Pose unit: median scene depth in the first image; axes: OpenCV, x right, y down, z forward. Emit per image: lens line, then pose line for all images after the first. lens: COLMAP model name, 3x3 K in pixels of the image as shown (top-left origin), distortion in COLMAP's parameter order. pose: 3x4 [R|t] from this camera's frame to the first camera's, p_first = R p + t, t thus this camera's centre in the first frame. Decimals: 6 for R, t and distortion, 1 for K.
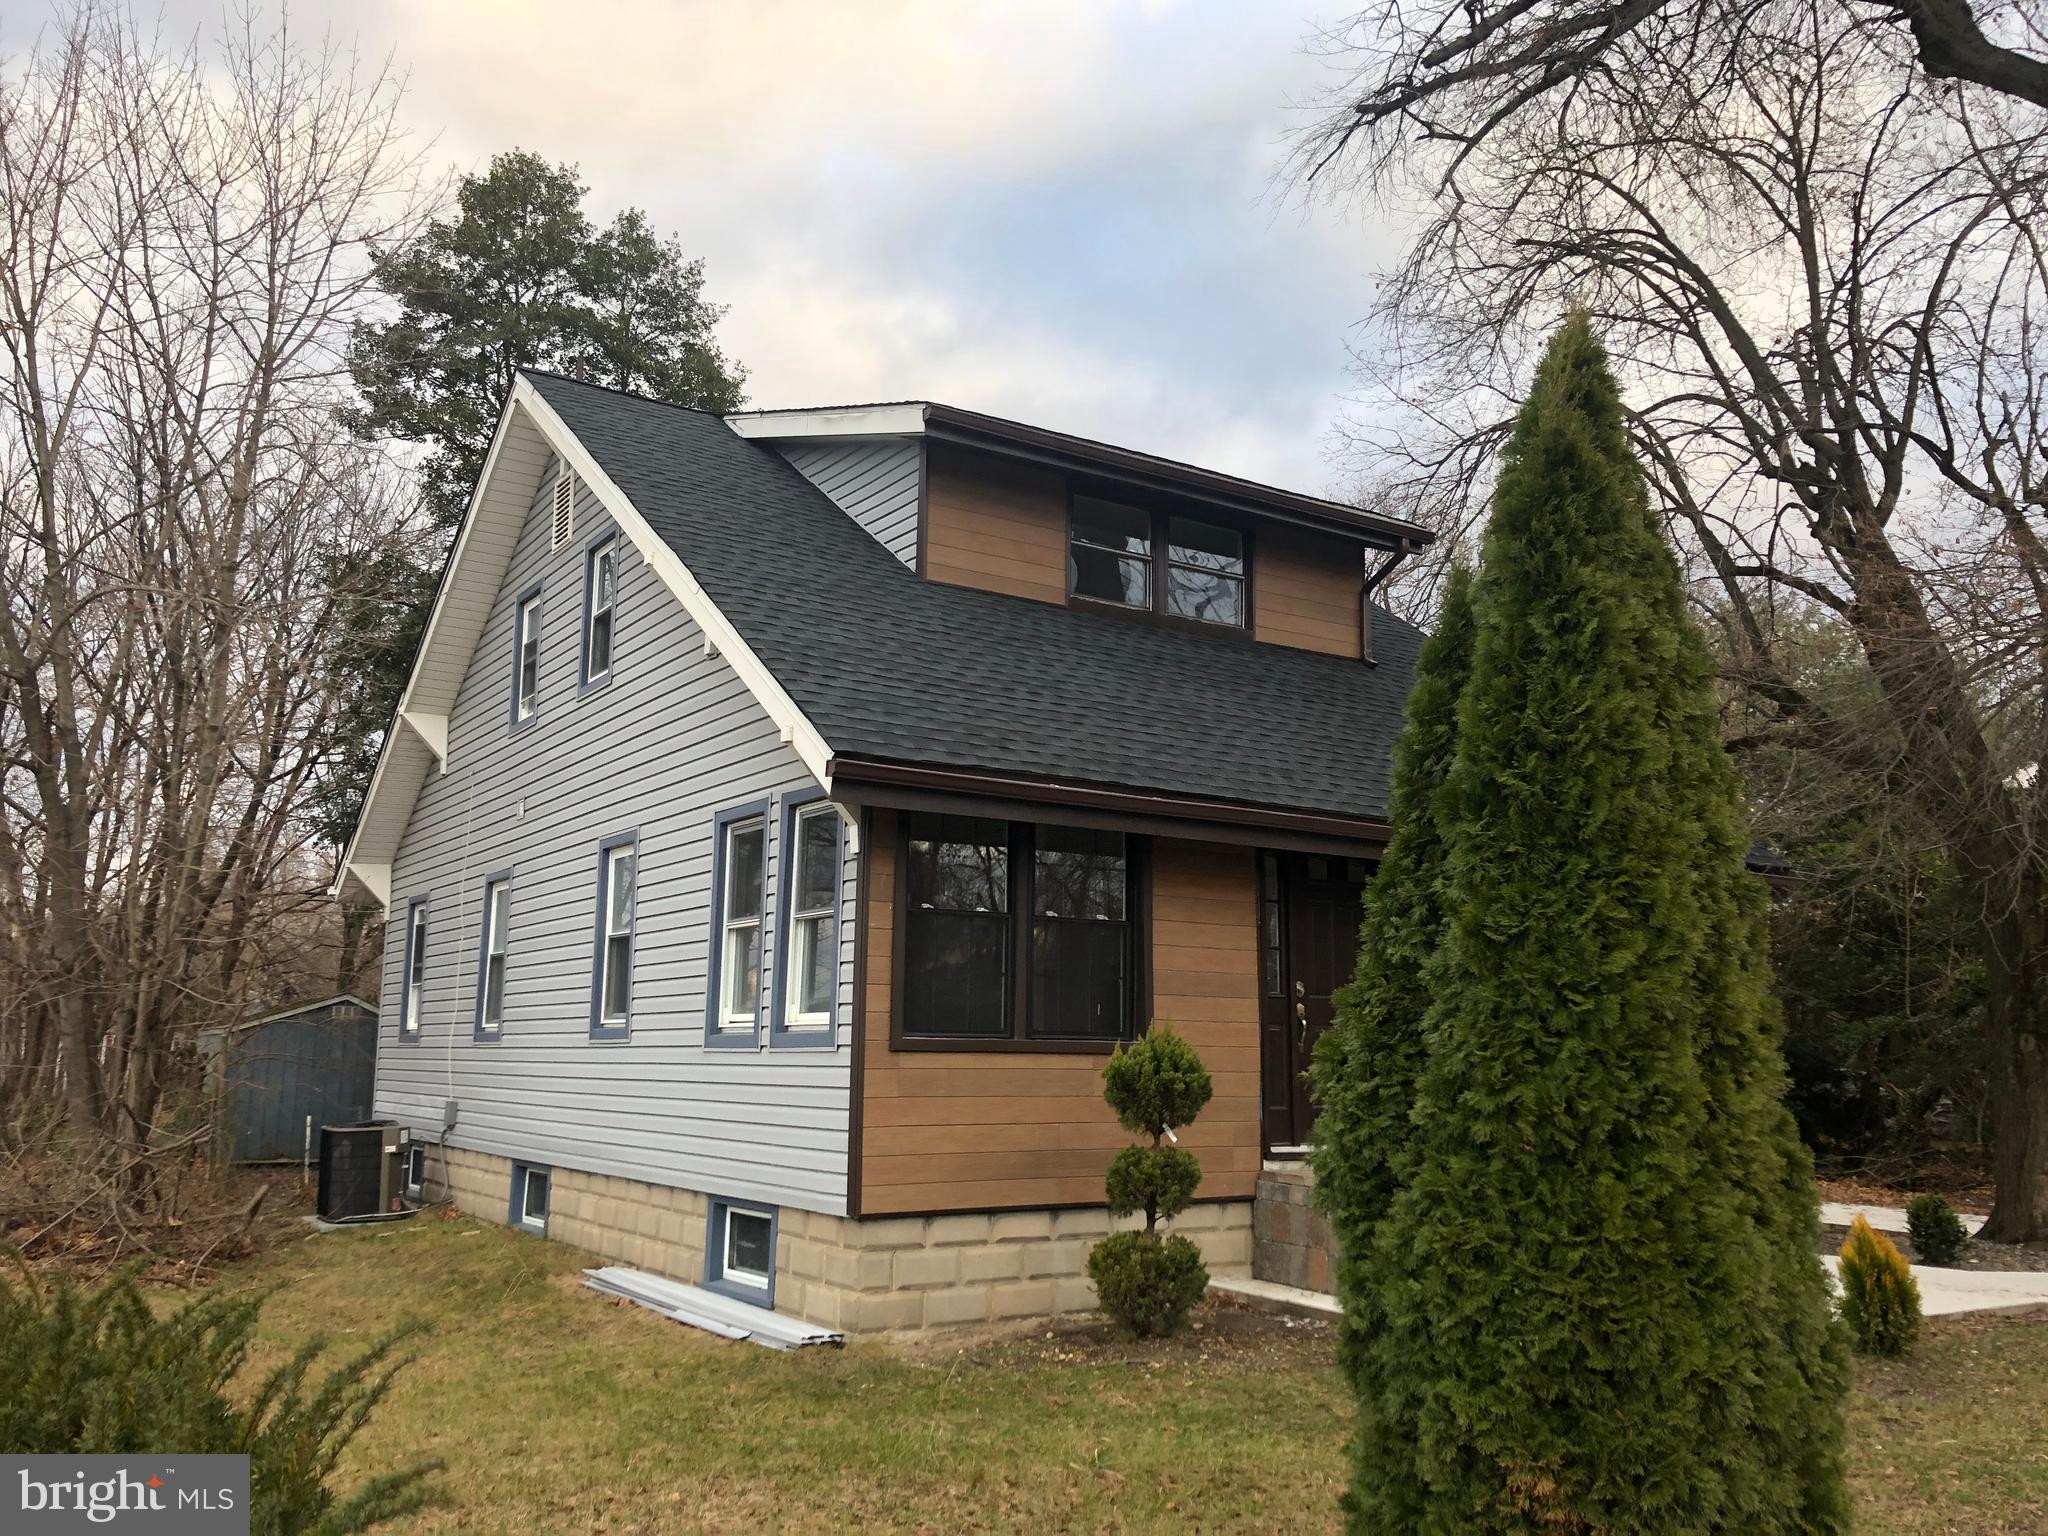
lens RADIAL K [[1645.2, 0, 1030.2], [0, 1645.2, 769.0], [0, 0, 1]] dist [0.045852, -0.005974]
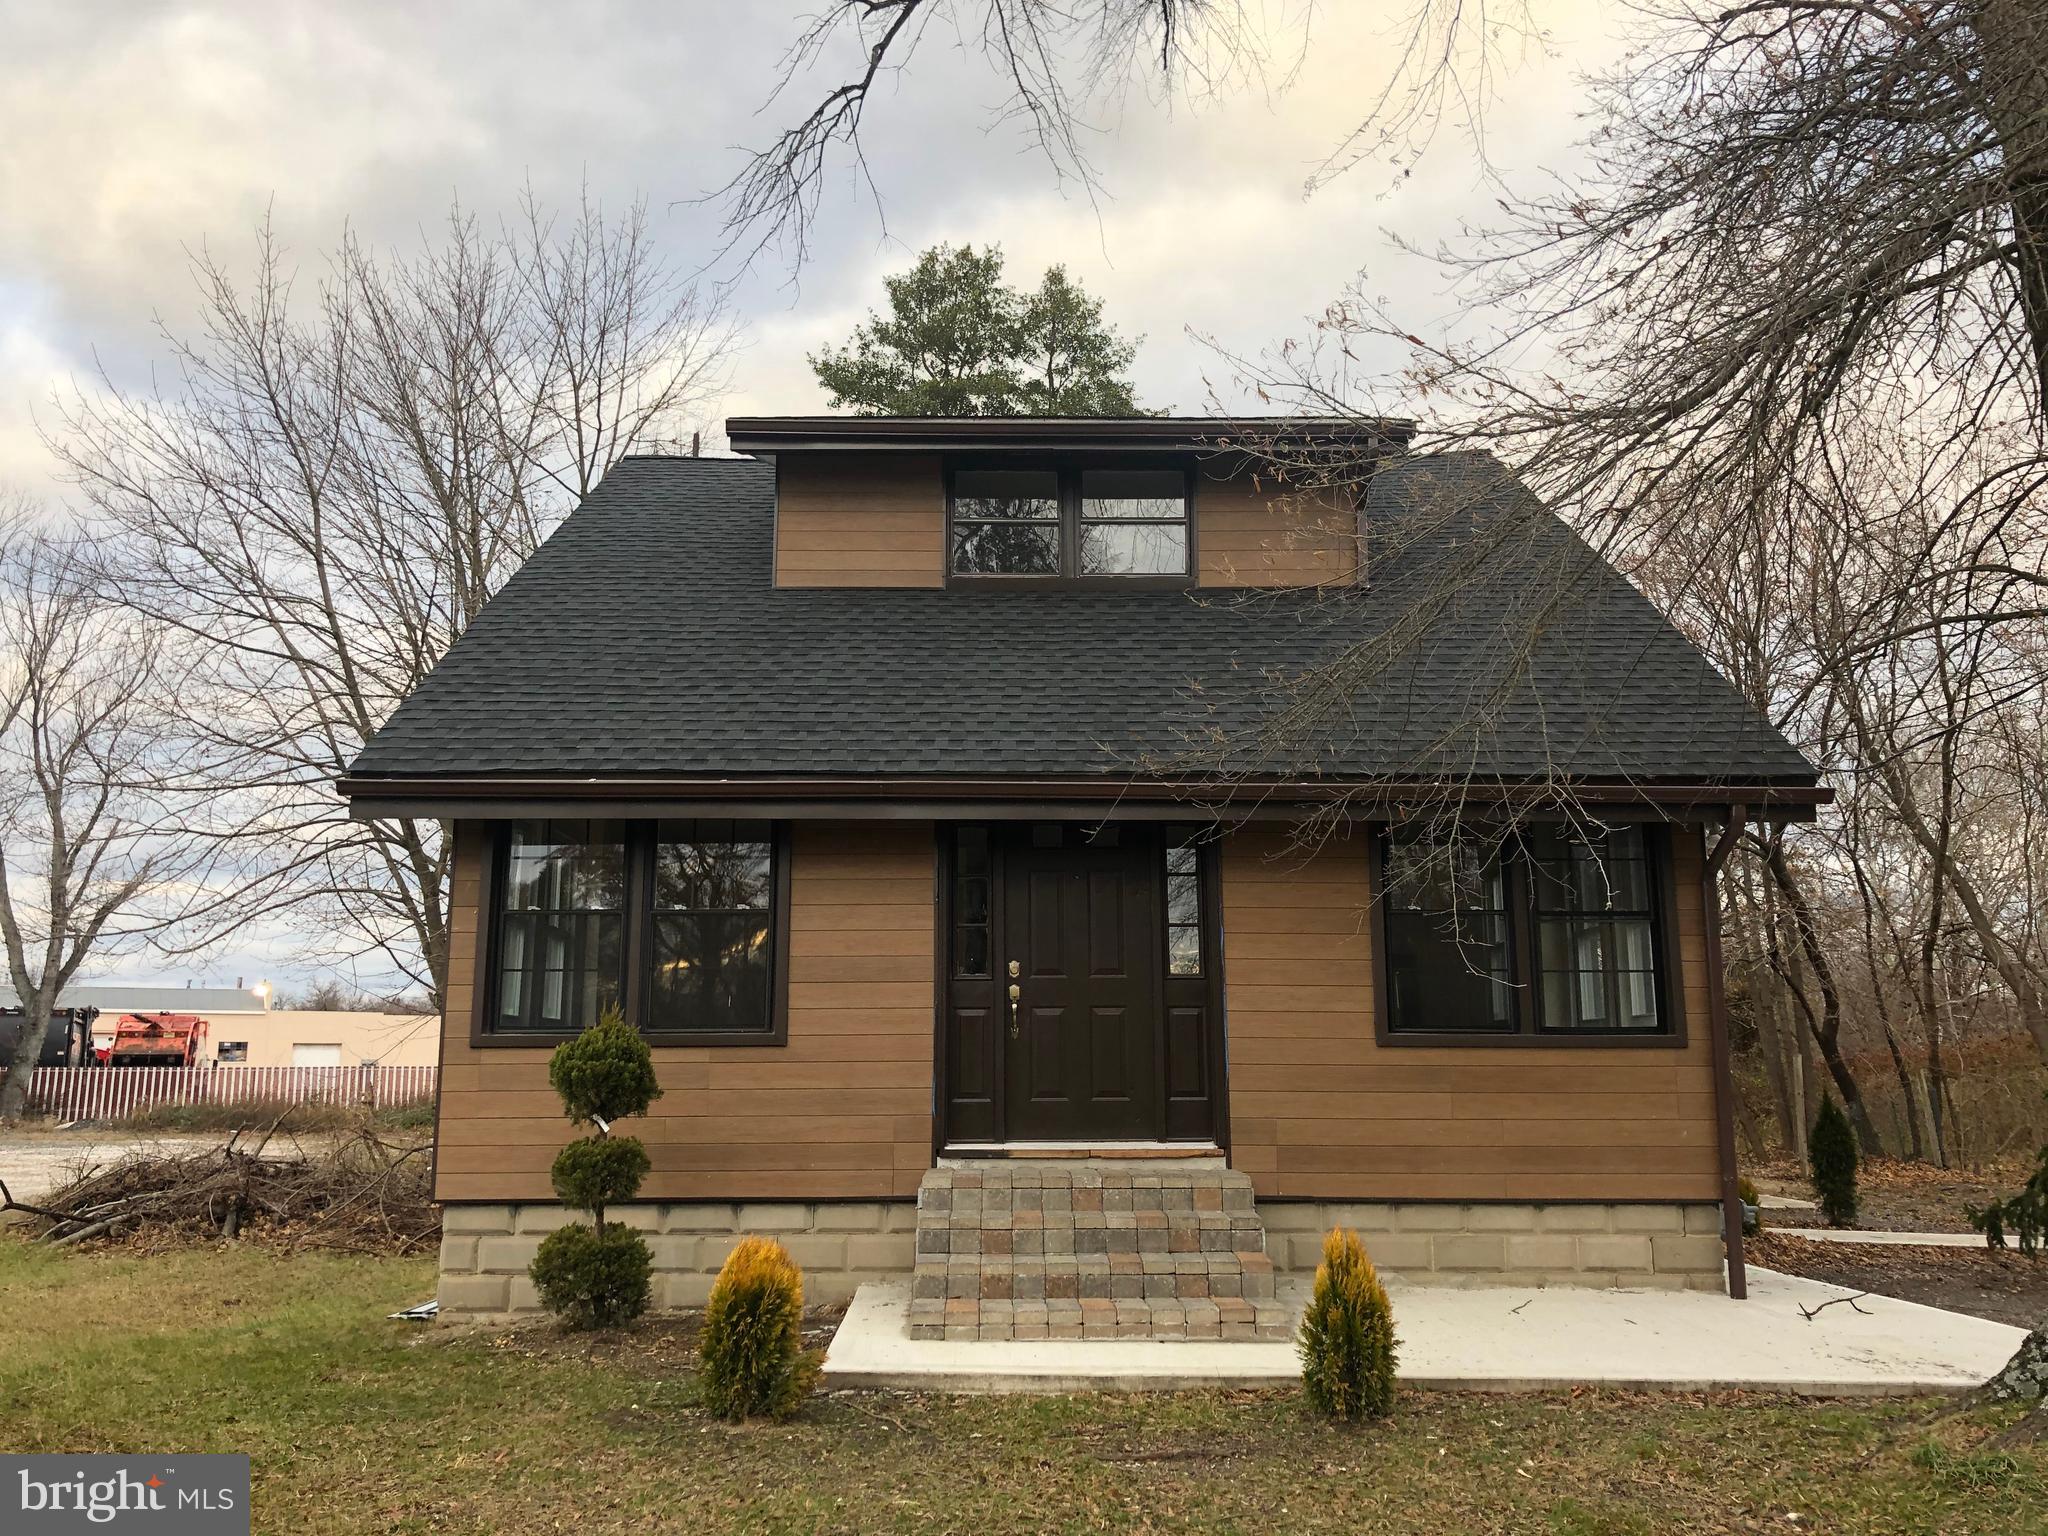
lens RADIAL K [[1645.2, 0, 1028.4], [0, 1645.2, 766.8], [0, 0, 1]] dist [0.045852, -0.005974]
pose [[0.834005, -0.116173, -0.539388, 0.700918], [0.106180, 0.993103, -0.049717, 0.071809], [0.541444, -0.015808, 0.840588, 0.259865]]
